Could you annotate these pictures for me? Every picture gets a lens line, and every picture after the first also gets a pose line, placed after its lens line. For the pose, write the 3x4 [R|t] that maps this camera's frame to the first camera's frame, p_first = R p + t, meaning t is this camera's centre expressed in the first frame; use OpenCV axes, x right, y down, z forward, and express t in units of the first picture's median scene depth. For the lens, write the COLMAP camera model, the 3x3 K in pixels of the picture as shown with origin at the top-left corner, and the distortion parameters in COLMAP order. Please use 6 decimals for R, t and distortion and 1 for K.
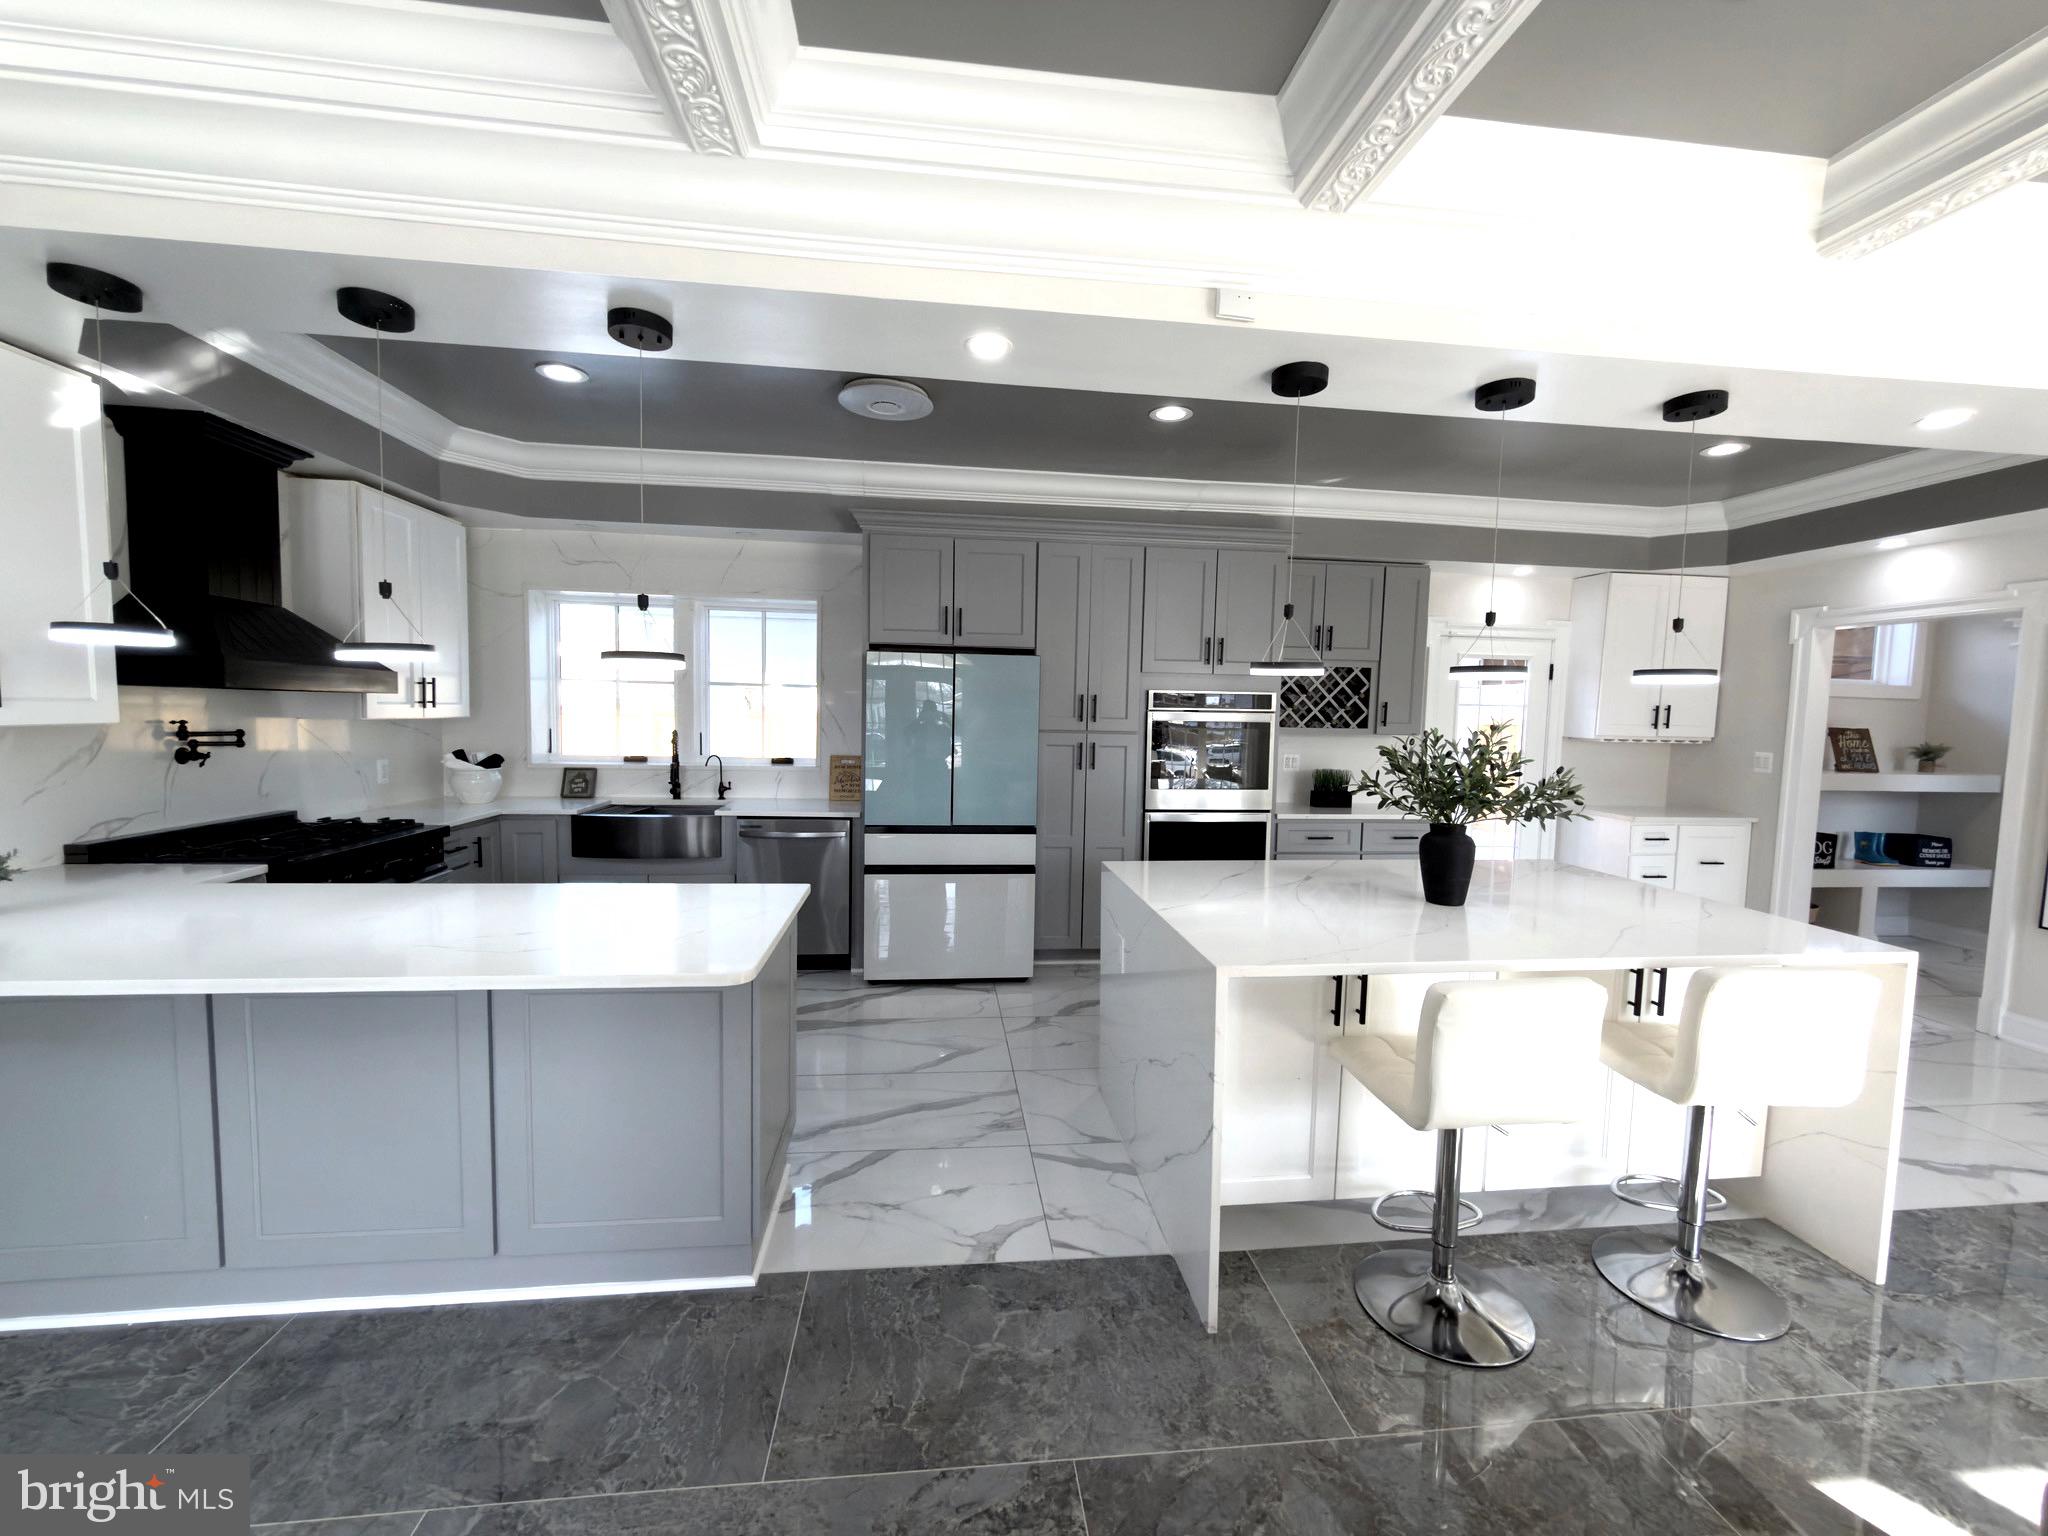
lens RADIAL K [[820.2, 0, 1025.6], [0, 820.2, 768.0], [0, 0, 1]] dist [0.001121, 0.000150]
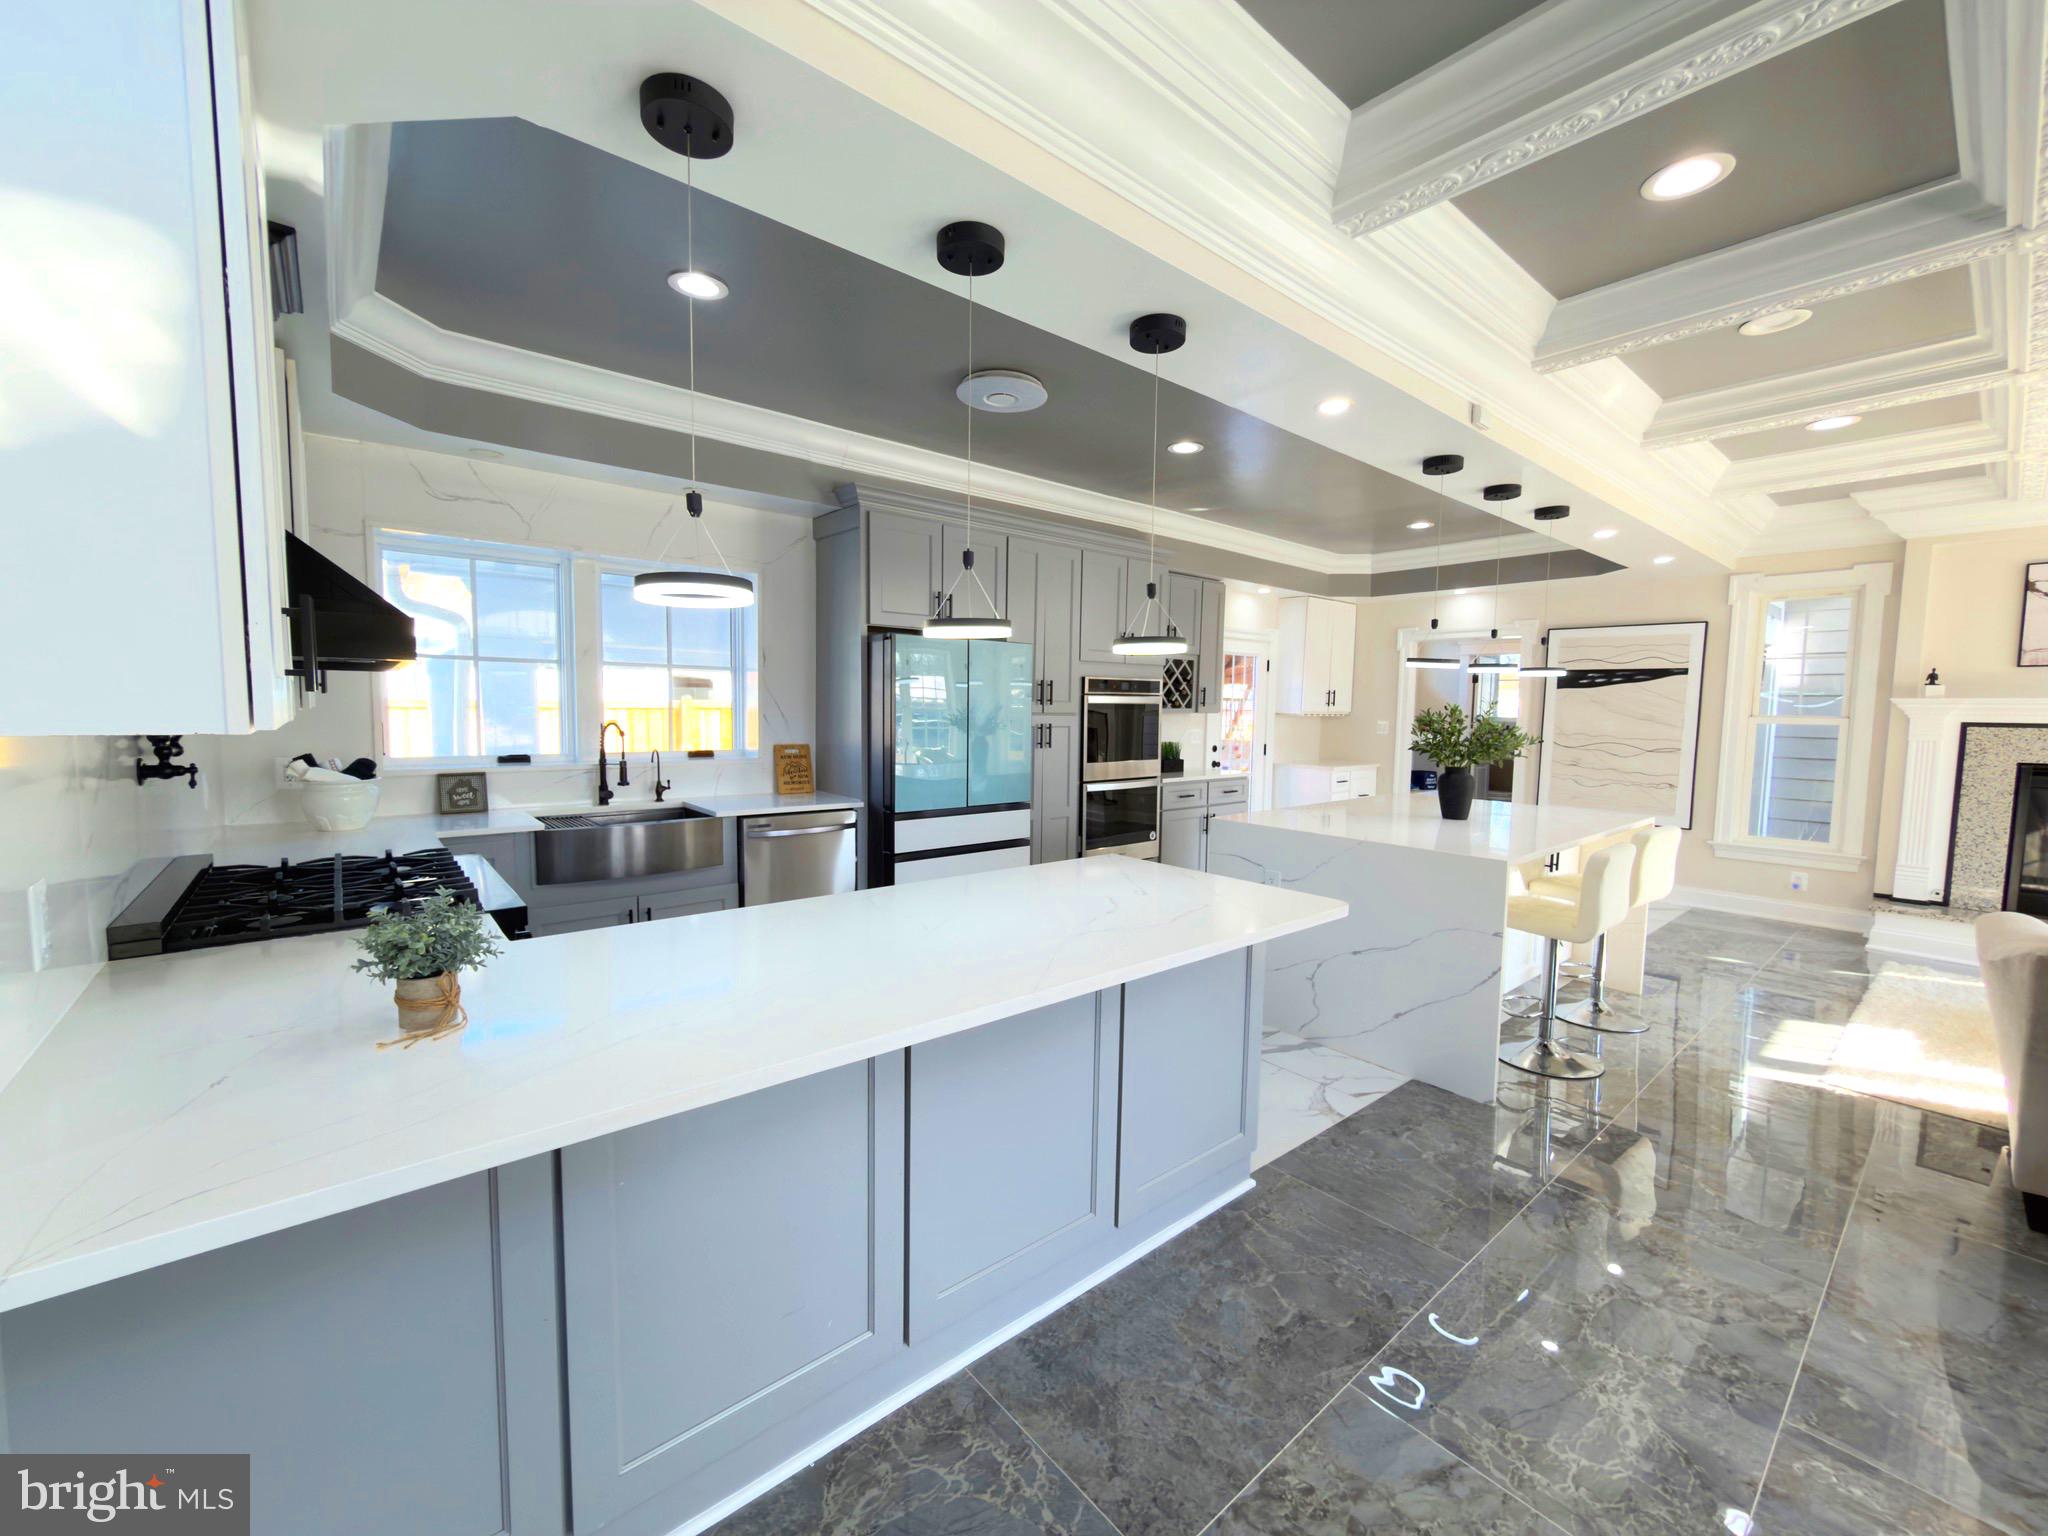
lens RADIAL K [[820.2, 0, 1027.3], [0, 820.2, 769.7], [0, 0, 1]] dist [0.001121, 0.000150]
pose [[0.833987, -0.053579, 0.549176, -0.588971], [0.043126, 0.998559, 0.031930, -0.005840], [-0.550096, -0.002946, 0.835097, 0.098645]]
